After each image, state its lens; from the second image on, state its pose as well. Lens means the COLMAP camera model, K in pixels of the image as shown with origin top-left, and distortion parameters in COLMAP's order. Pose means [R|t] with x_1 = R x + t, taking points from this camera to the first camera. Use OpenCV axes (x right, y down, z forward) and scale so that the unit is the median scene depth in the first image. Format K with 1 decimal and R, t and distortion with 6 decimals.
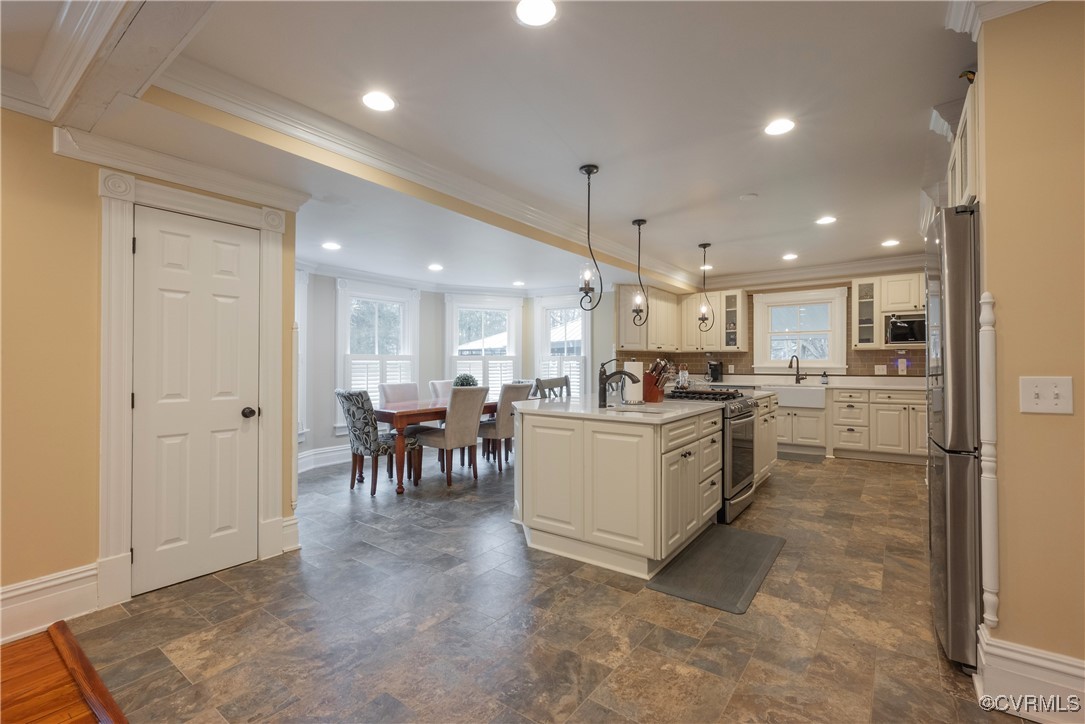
lens RADIAL K [[480.4, 0, 546.4], [0, 480.4, 359.9], [0, 0, 1]] dist [-0.001055, 0.000621]
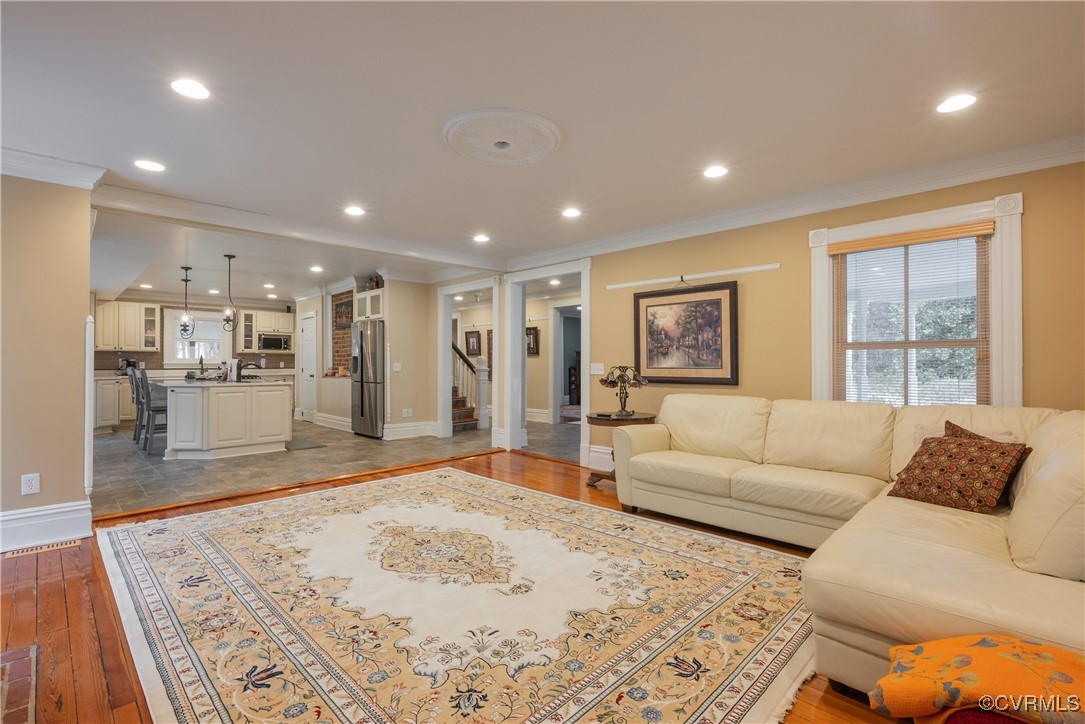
lens RADIAL K [[480.4, 0, 532.1], [0, 480.4, 362.4], [0, 0, 1]] dist [-0.001055, 0.000621]
pose [[0.152136, 0.002258, 0.988357, -0.914431], [-0.007925, 0.999968, -0.001064, 0.006566], [-0.988328, -0.007671, 0.152149, -0.259641]]
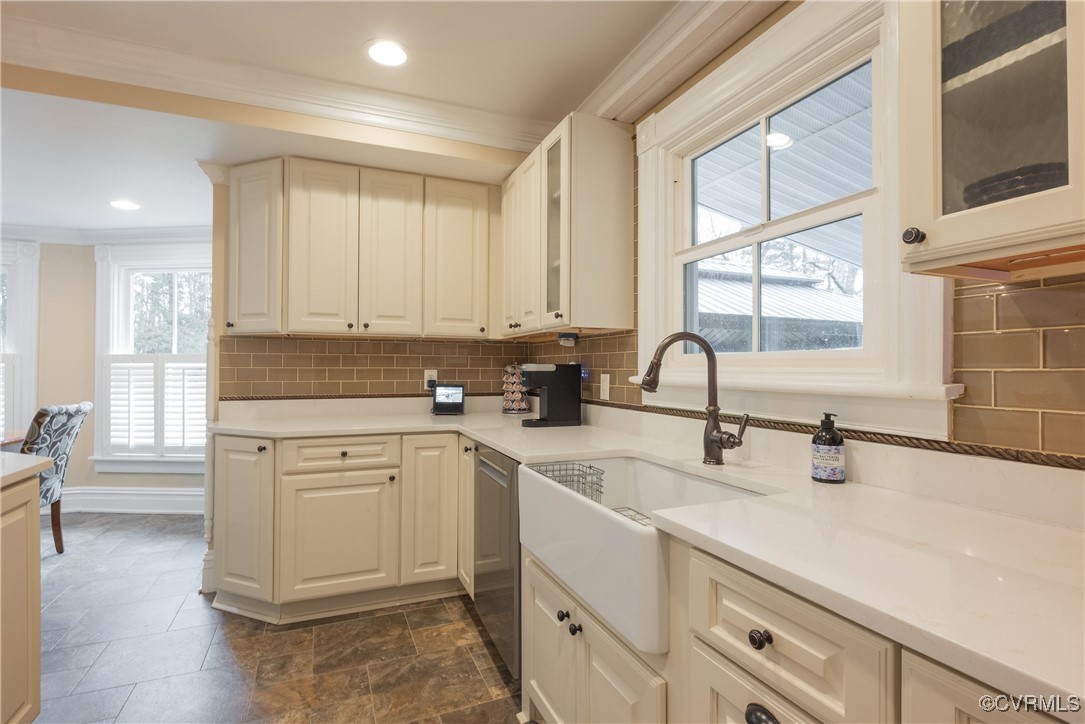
lens RADIAL K [[523.1, 0, 547.6], [0, 523.1, 360.1], [0, 0, 1]] dist [0.000487, -0.001802]
pose [[0.862536, -0.006653, -0.505952, 0.684824], [0.003880, 0.999971, -0.006535, 0.004824], [0.505980, 0.003673, 0.862537, 0.894369]]
